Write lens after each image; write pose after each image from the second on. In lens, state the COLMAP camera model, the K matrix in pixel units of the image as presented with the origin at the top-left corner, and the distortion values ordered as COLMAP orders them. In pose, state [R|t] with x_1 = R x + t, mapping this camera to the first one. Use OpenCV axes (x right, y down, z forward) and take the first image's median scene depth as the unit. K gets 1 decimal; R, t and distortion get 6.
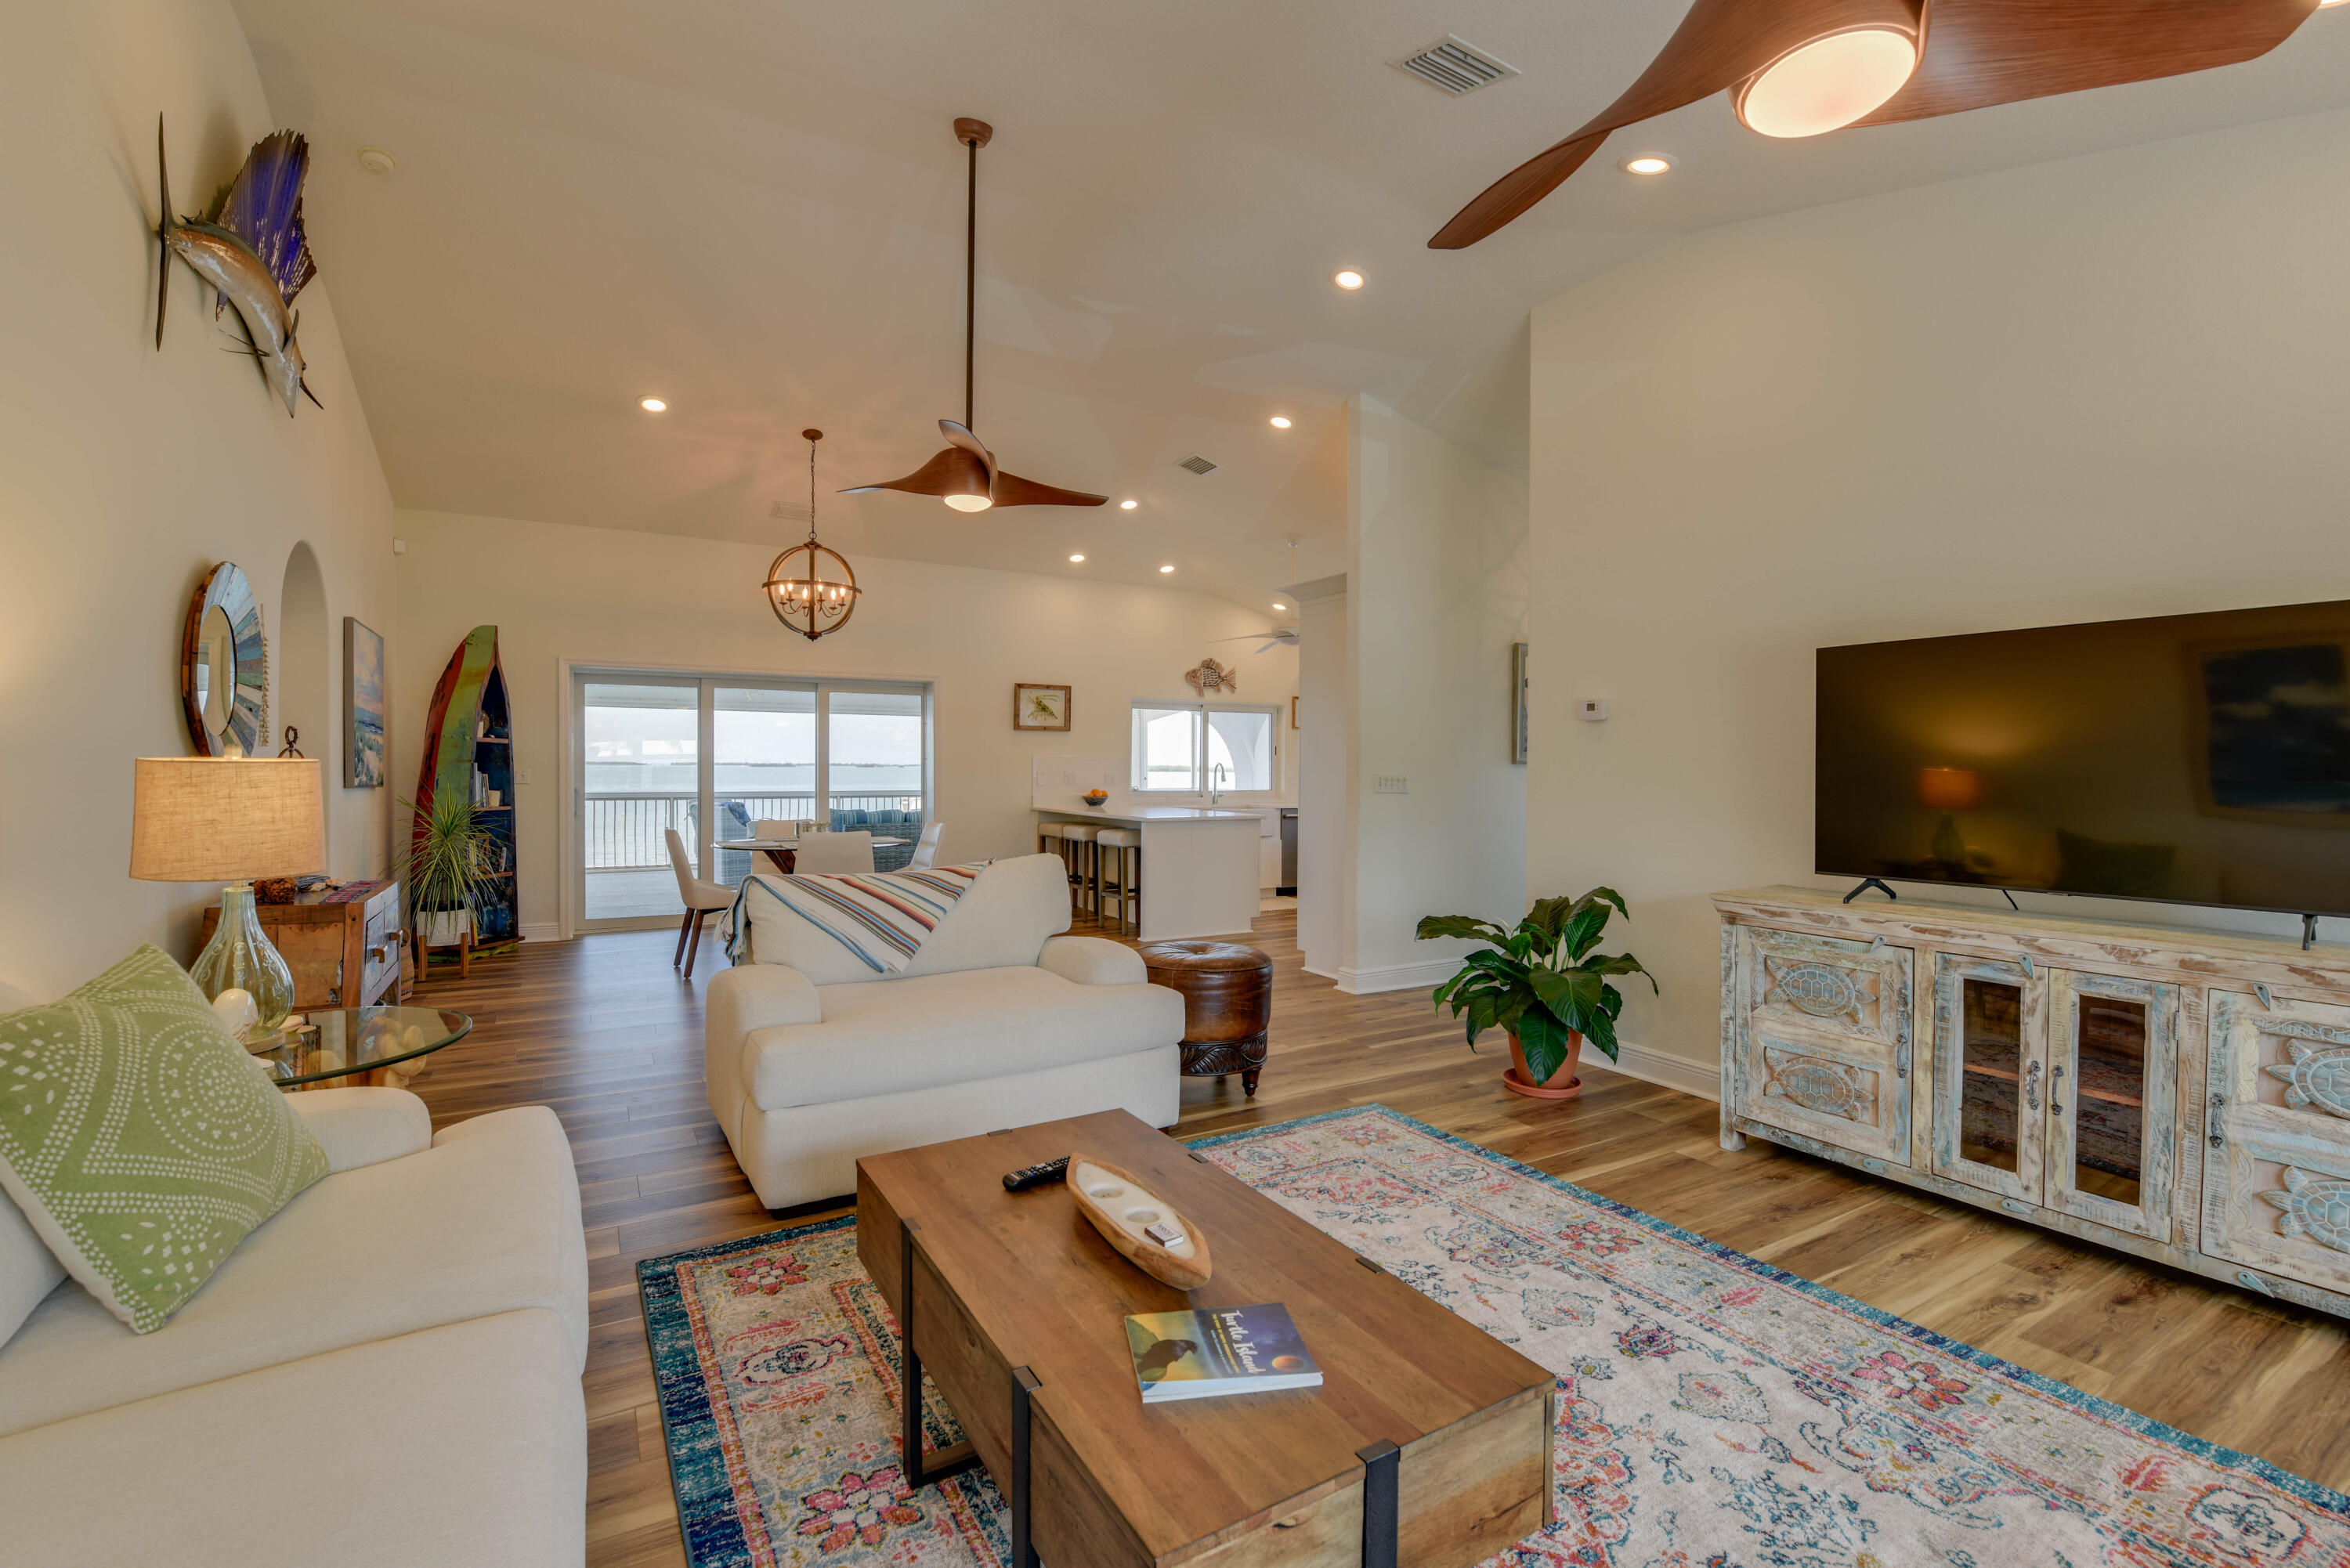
lens RADIAL K [[1015.4, 0, 1186.3], [0, 1015.4, 775.8], [0, 0, 1]] dist [-0.002932, -0.007574]
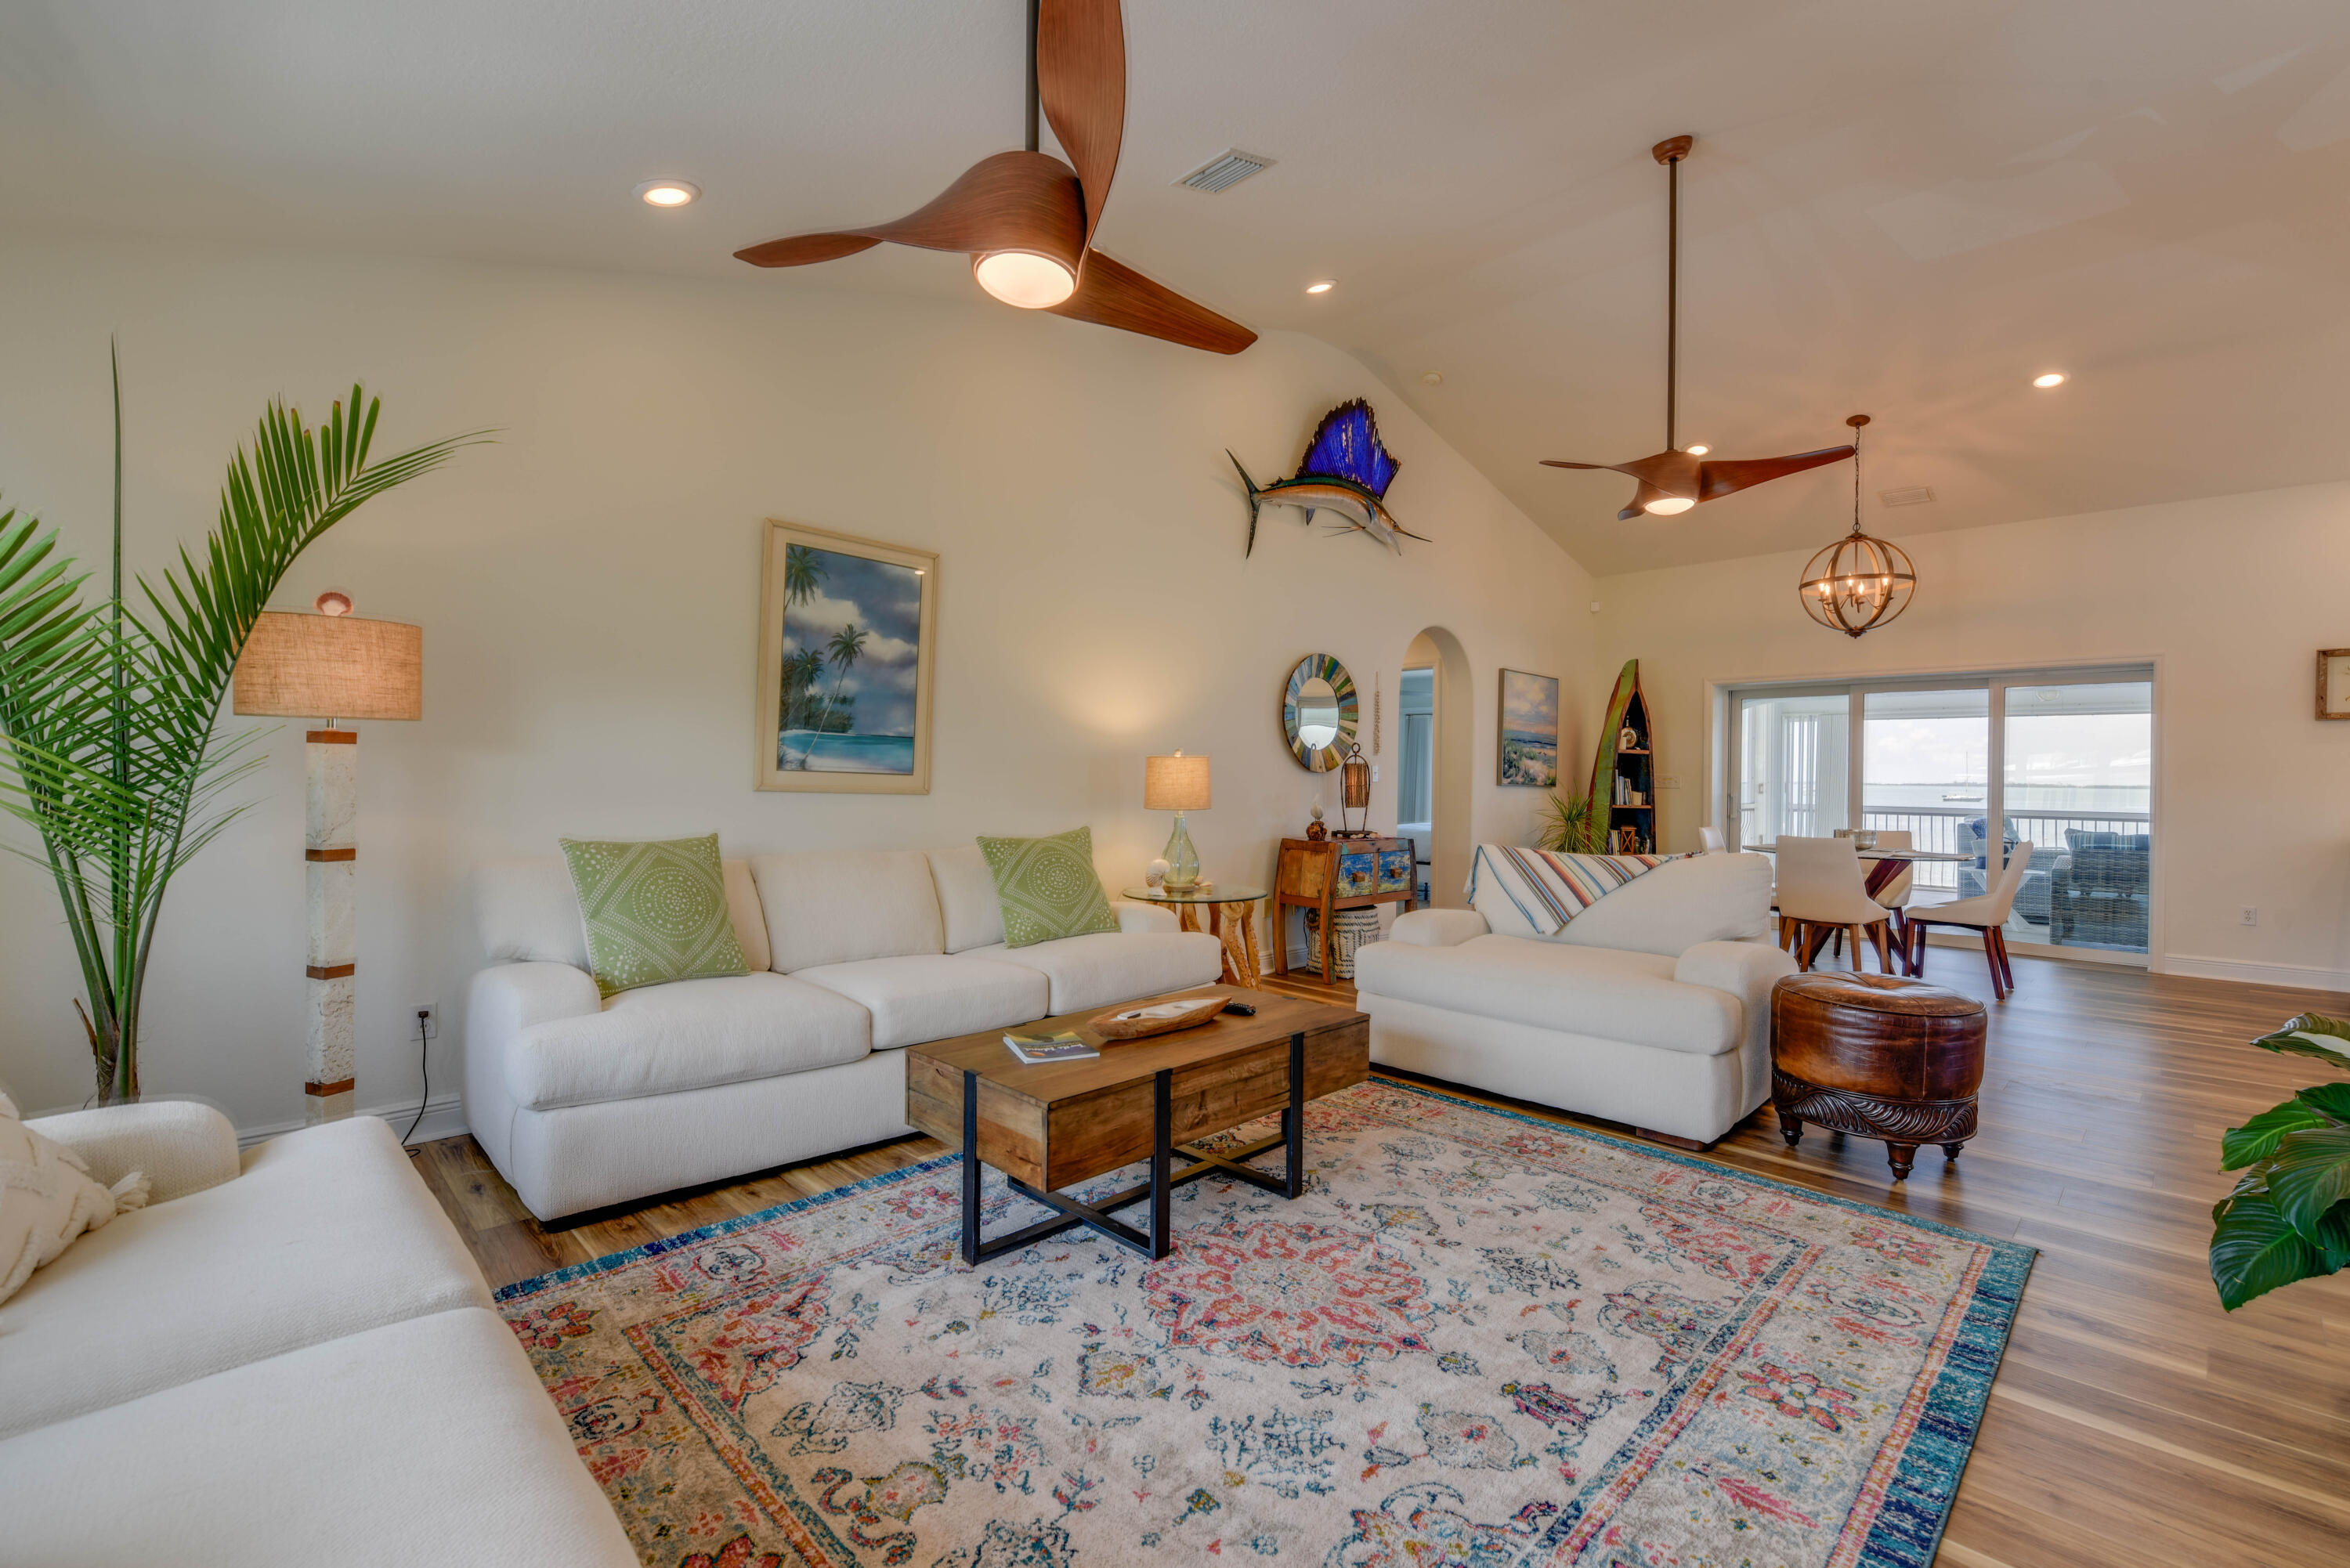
lens RADIAL K [[1032.2, 0, 1173.9], [0, 1032.2, 776.5], [0, 0, 1]] dist [-0.014171, -0.006037]
pose [[0.225567, -0.001195, -0.974227, 0.852025], [-0.019215, 0.999799, -0.005675, 0.028062], [0.974038, 0.019999, 0.225499, 0.338564]]
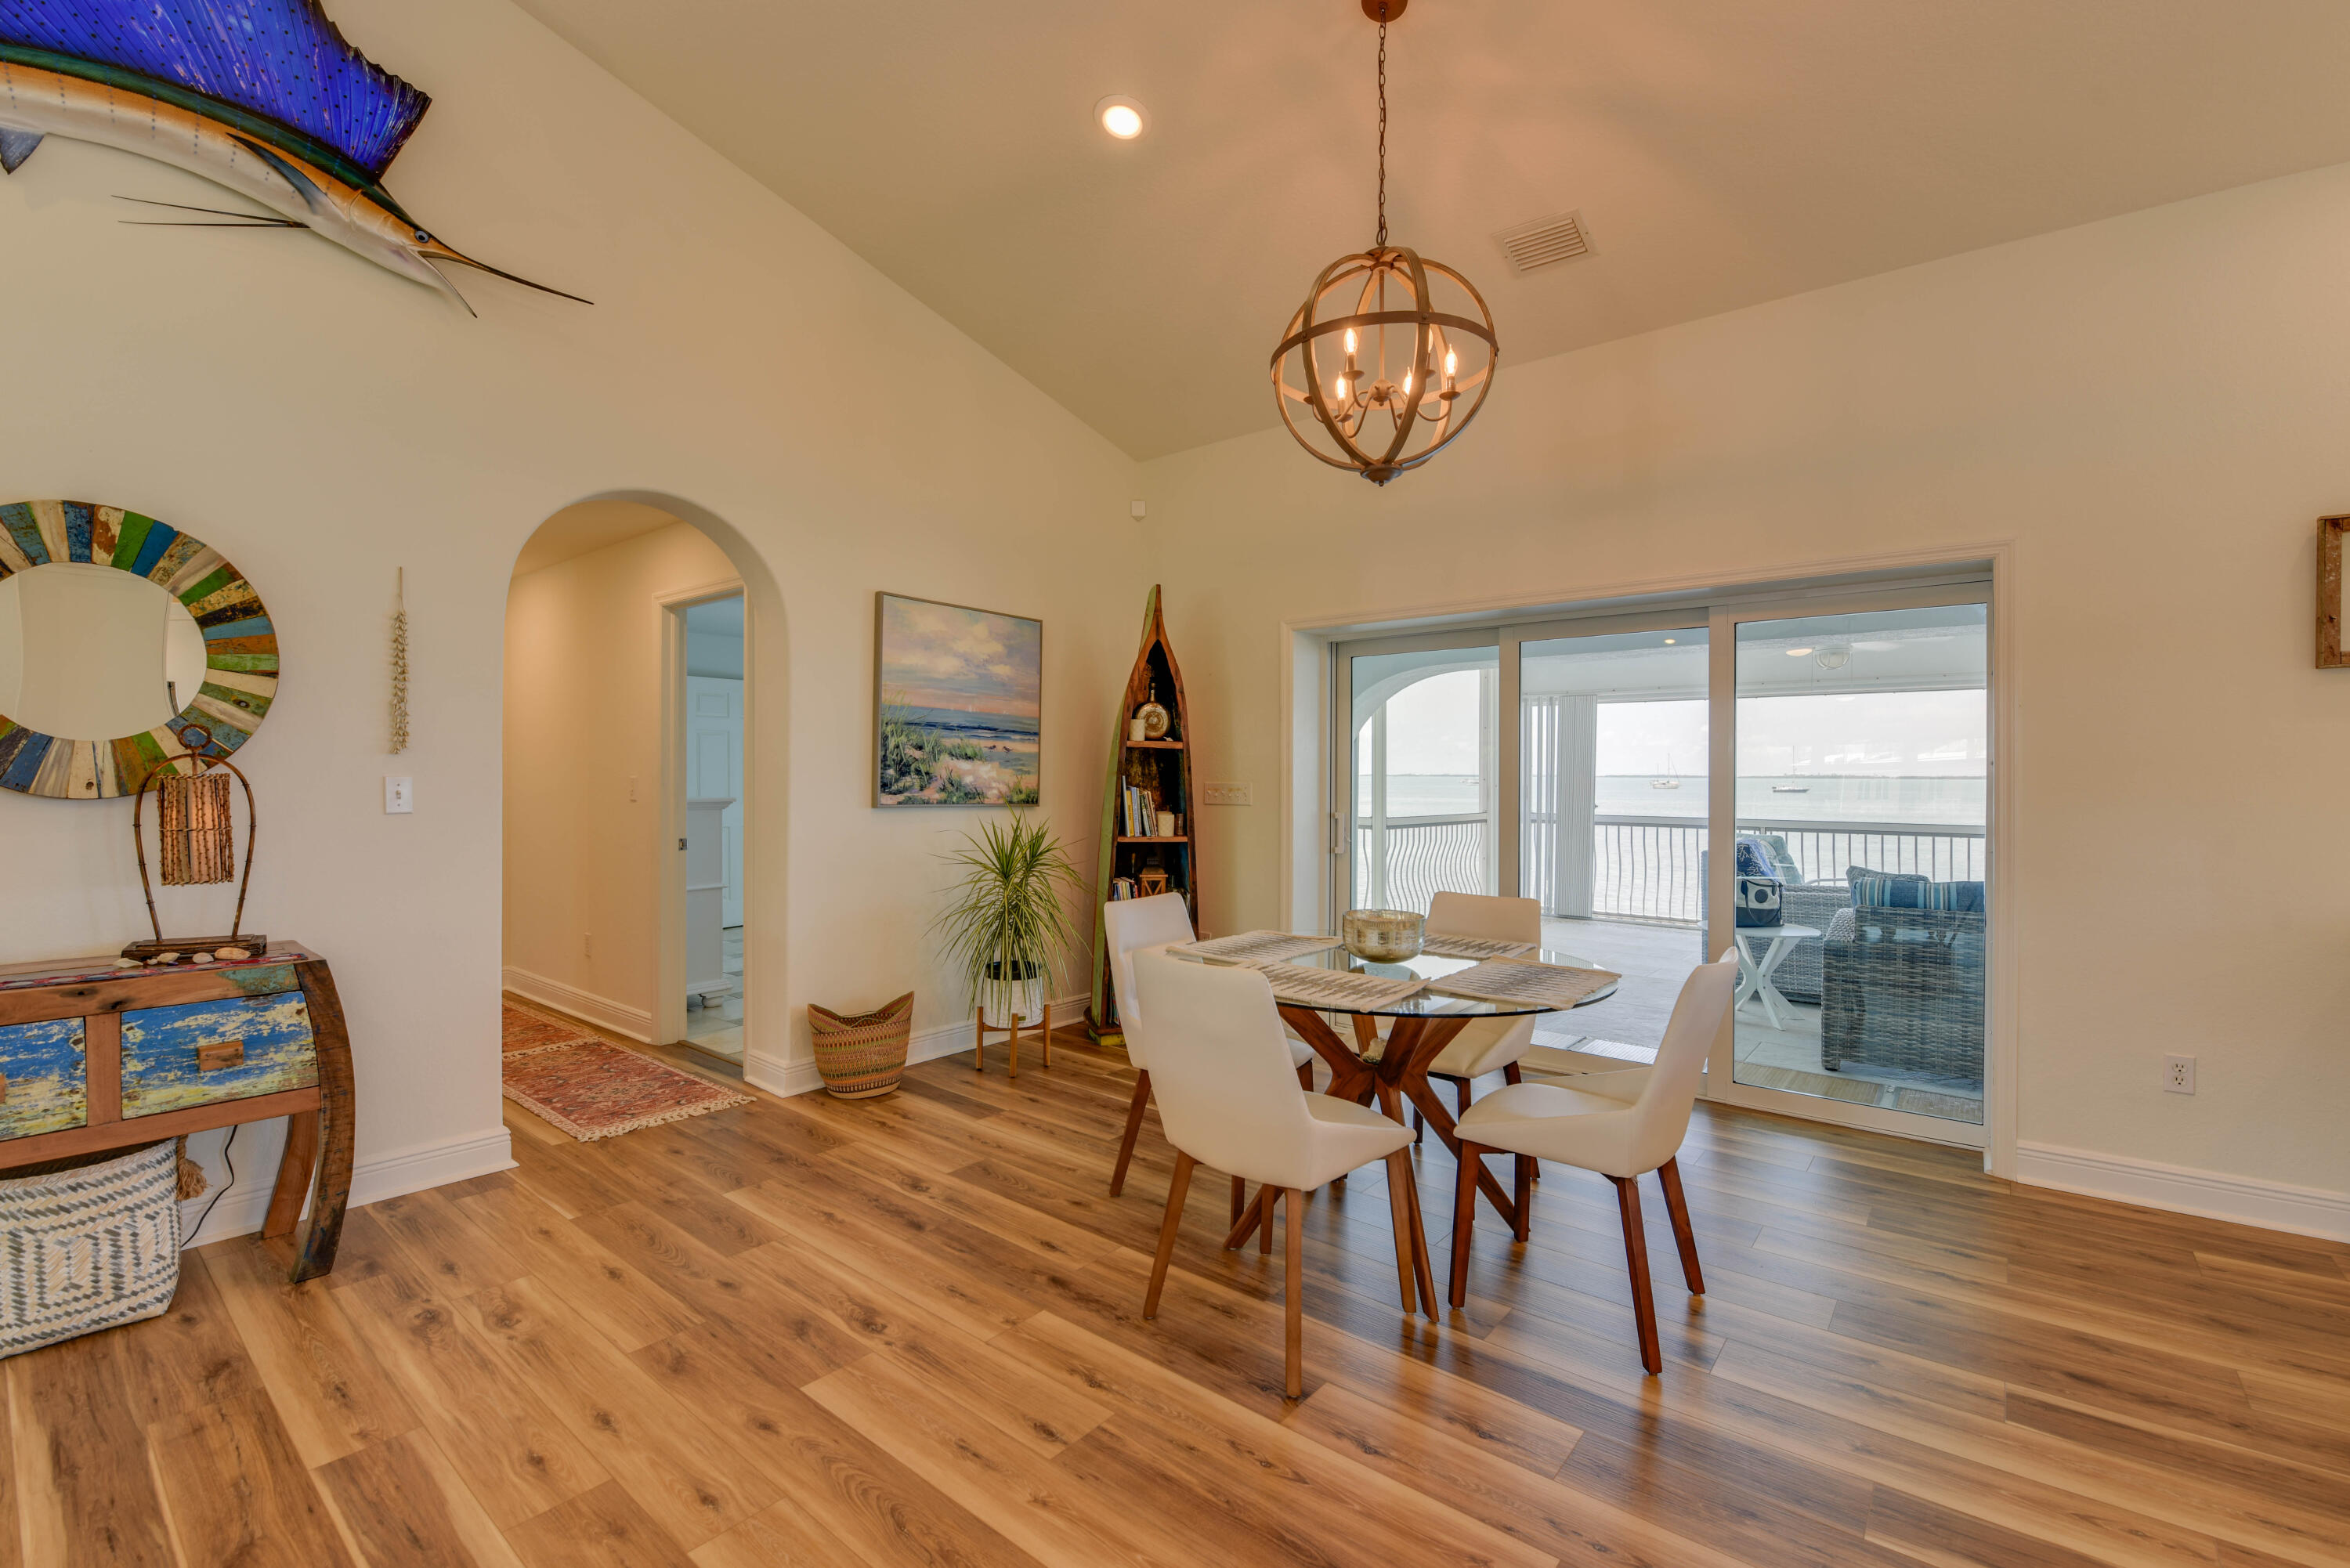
lens RADIAL K [[1013.3, 0, 1205.0], [0, 1013.3, 778.9], [0, 0, 1]] dist [-0.001537, -0.007331]
pose [[0.348947, 0.000320, -0.937142, 0.005014], [-0.009532, 0.999949, -0.003208, -0.016896], [0.937094, 0.010053, 0.348933, 1.593274]]
